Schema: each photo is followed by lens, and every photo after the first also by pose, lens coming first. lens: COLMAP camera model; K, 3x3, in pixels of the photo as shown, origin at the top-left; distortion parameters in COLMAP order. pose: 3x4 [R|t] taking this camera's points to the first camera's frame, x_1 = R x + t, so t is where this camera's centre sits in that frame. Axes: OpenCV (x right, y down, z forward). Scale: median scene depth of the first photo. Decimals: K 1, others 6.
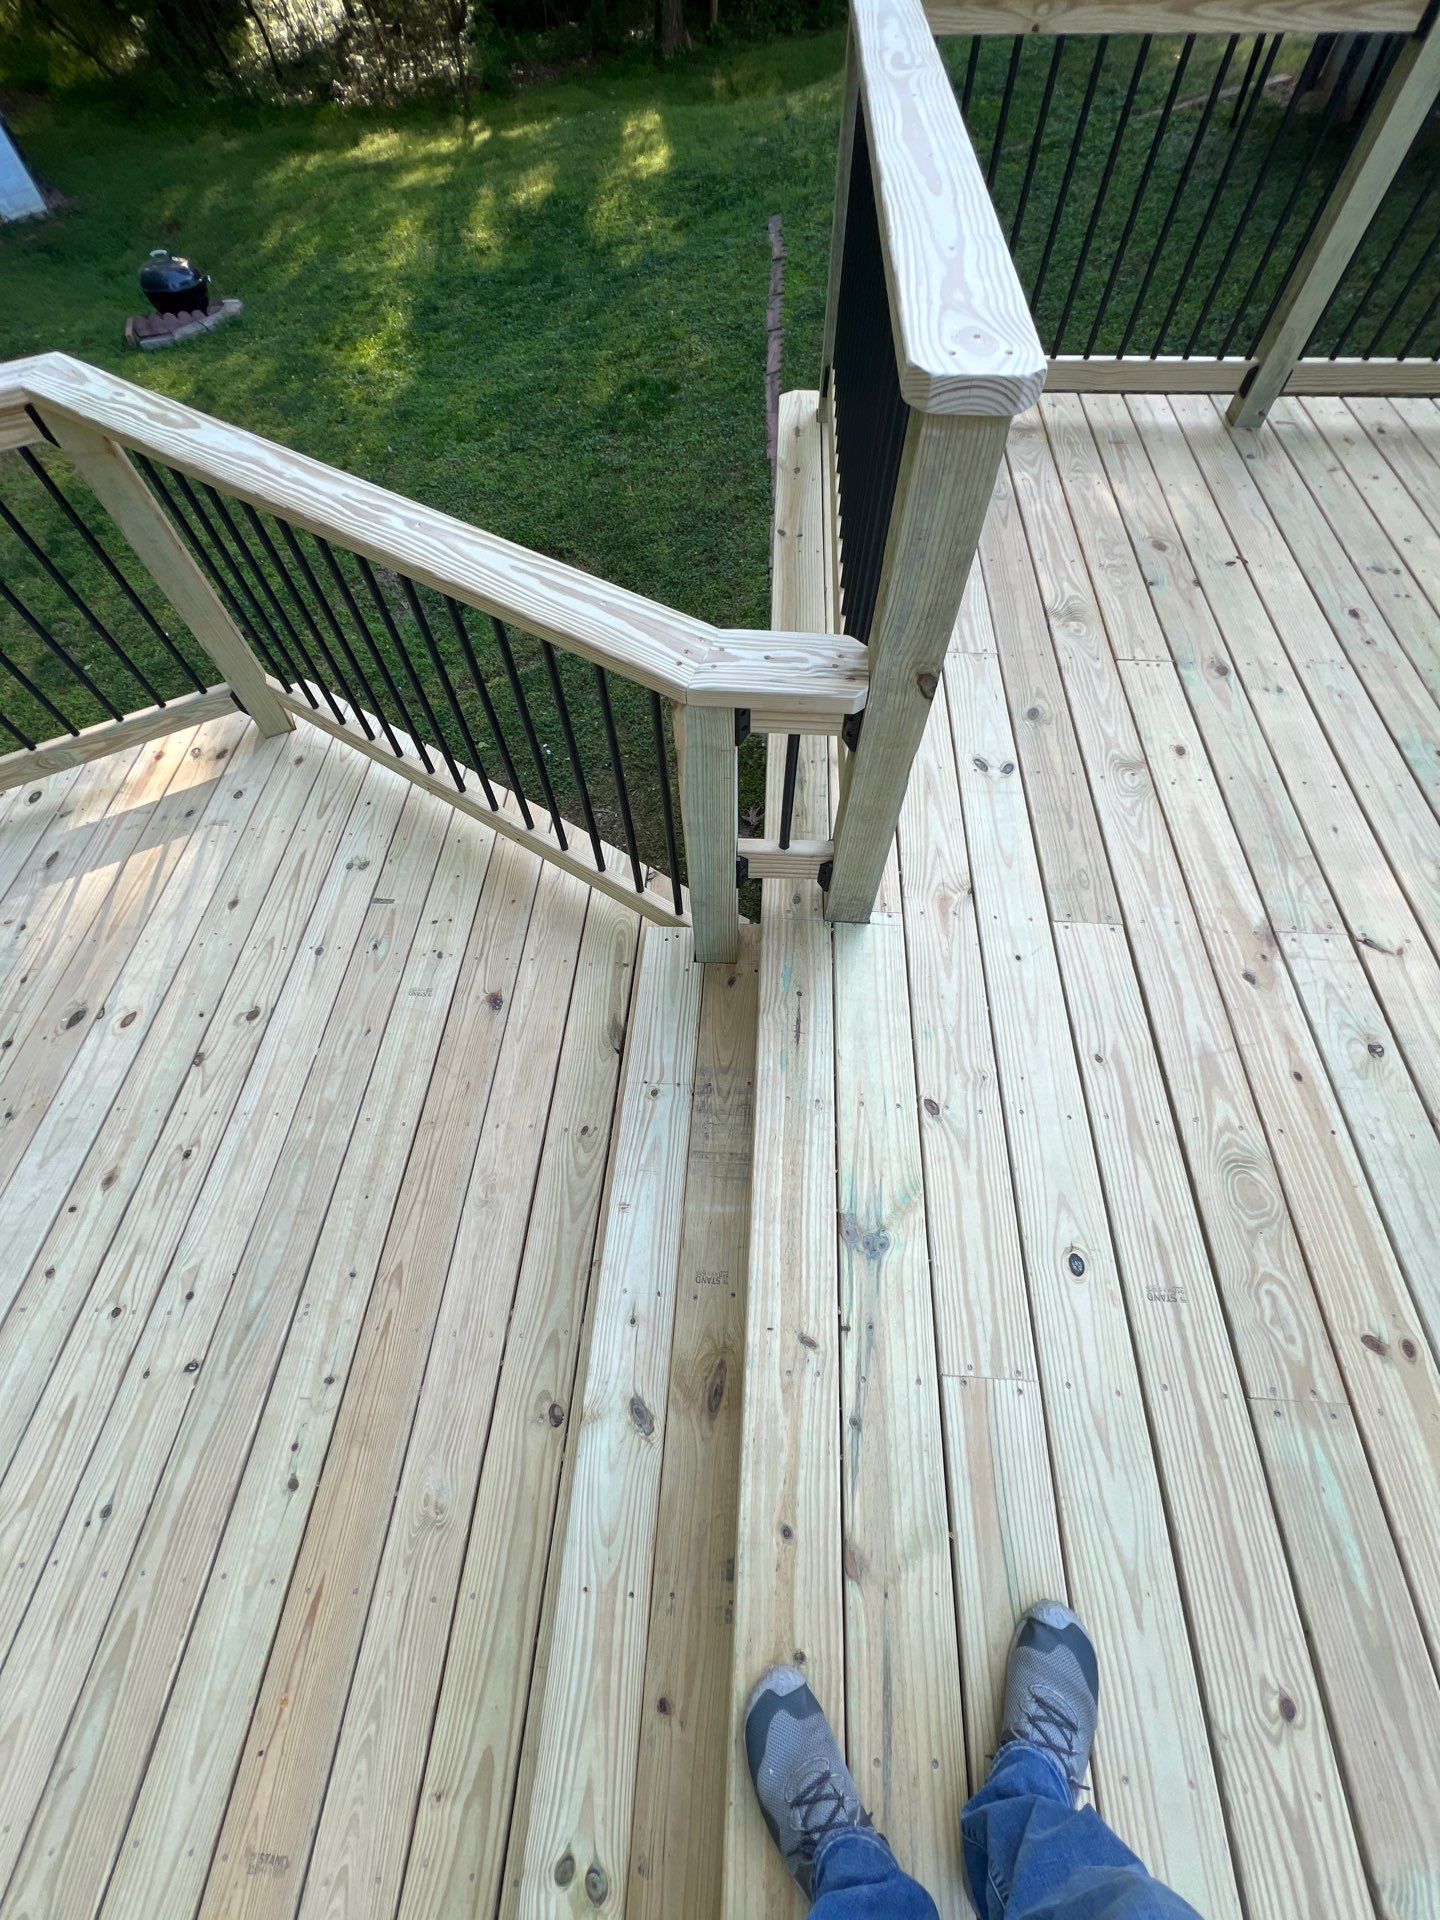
lens RADIAL K [[770.0, 0, 720.1], [0, 770.0, 948.5], [0, 0, 1]] dist [-0.002948, 0.000648]
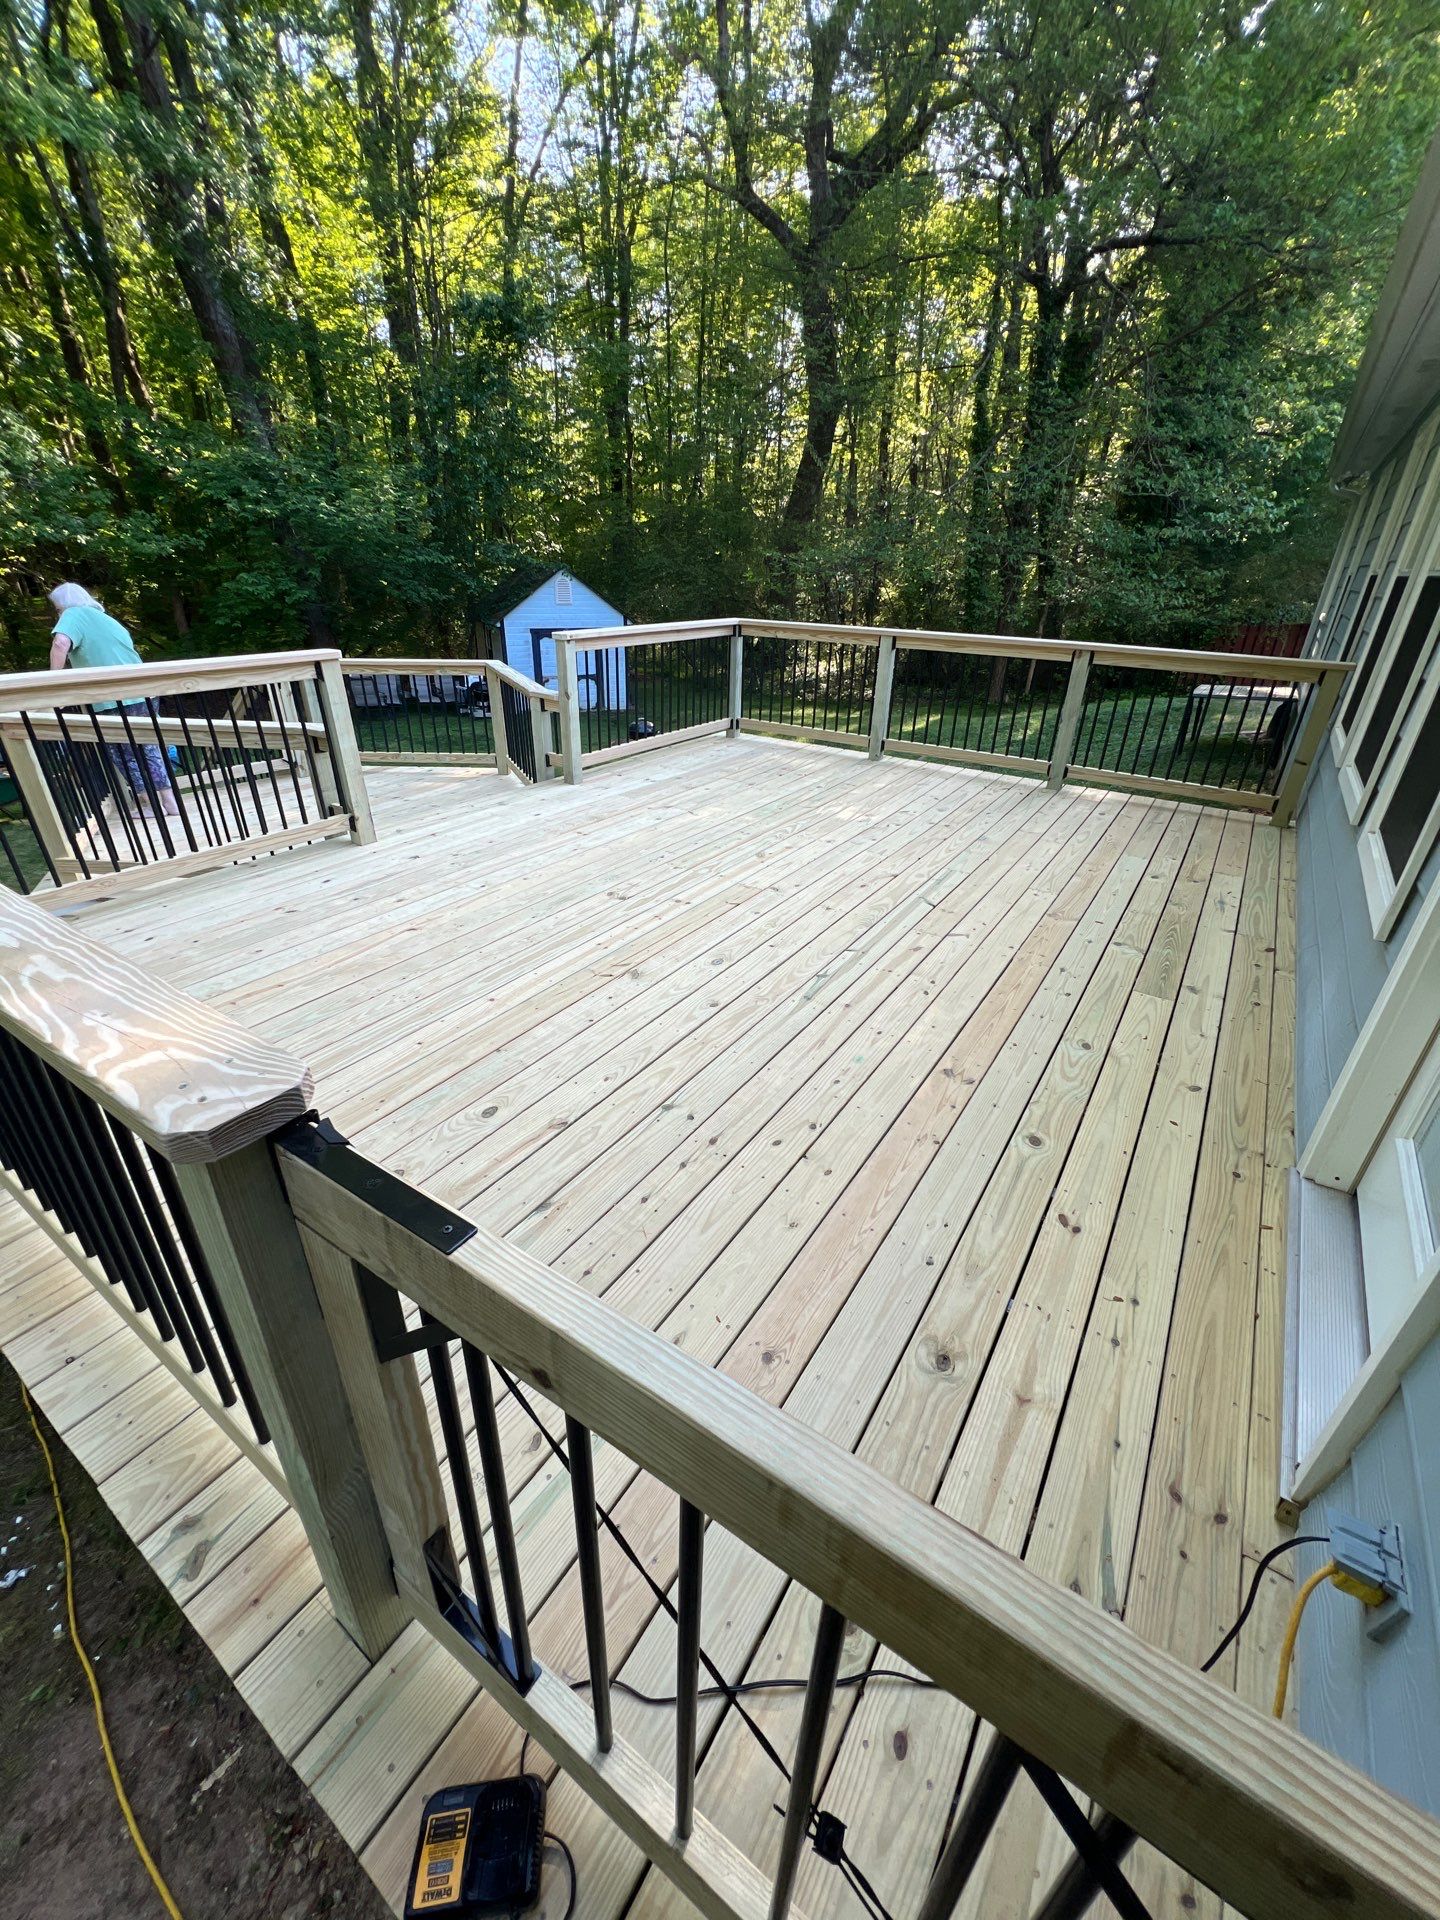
lens RADIAL K [[770.0, 0, 710.9], [0, 770.0, 961.4], [0, 0, 1]] dist [-0.002948, 0.000648]
pose [[0.852500, 0.274354, -0.444942, 2.411527], [-0.465579, 0.785509, -0.407690, 1.667860], [0.237655, 0.554711, 0.797380, -1.120048]]
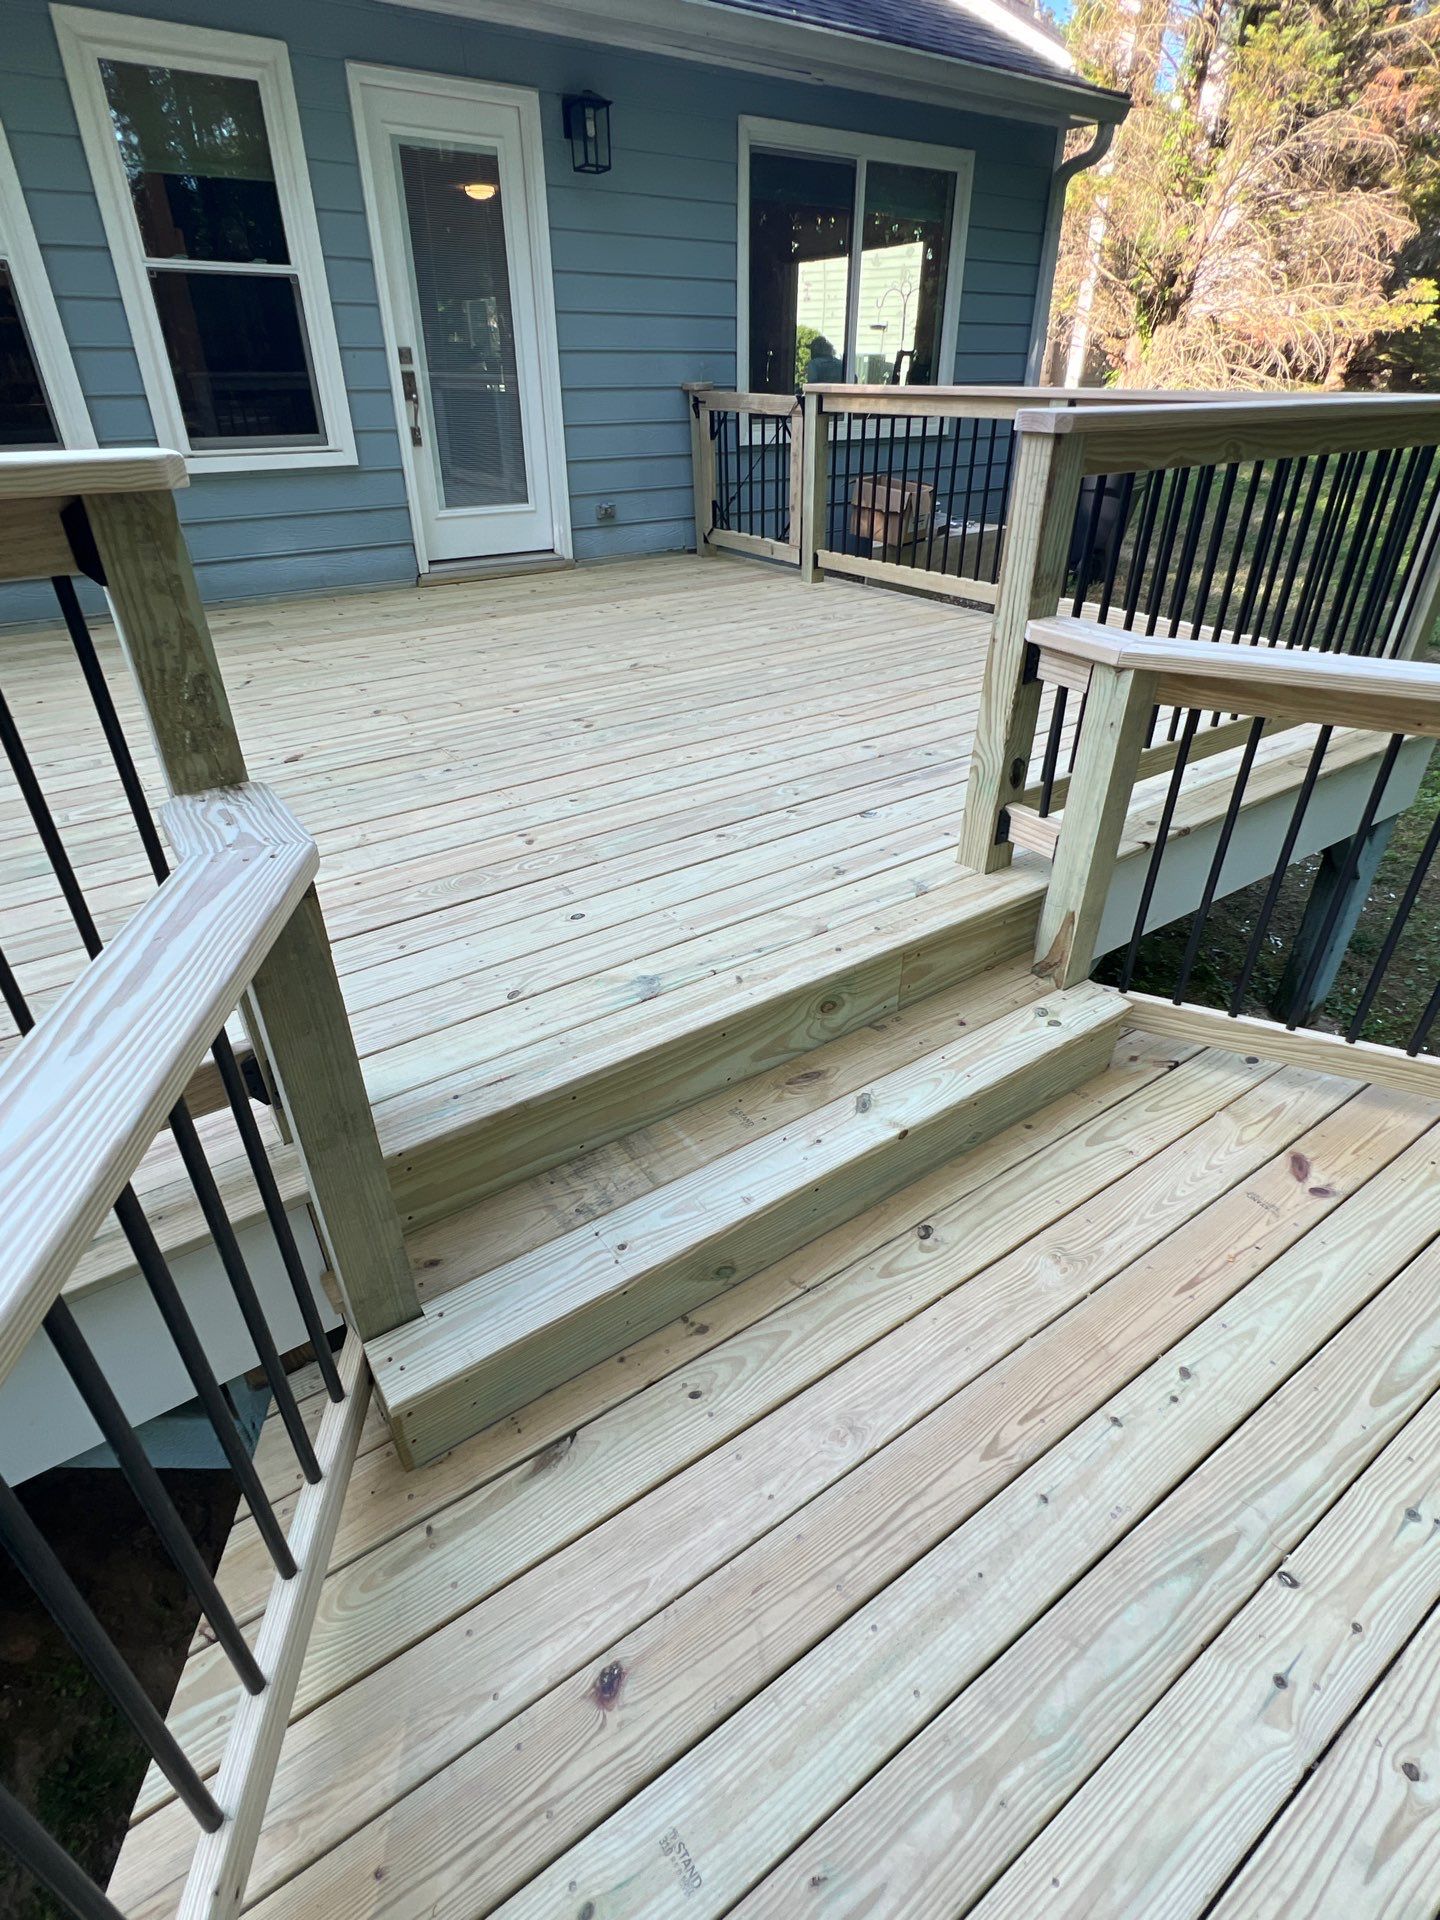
lens RADIAL K [[980.4, 0, 727.8], [0, 980.4, 947.9], [0, 0, 1]] dist [-0.003531, 0.000730]
pose [[-0.627630, -0.383135, 0.677709, -0.734023], [0.672408, 0.171950, 0.719931, -0.530820], [-0.392362, 0.907547, 0.149702, 0.529865]]
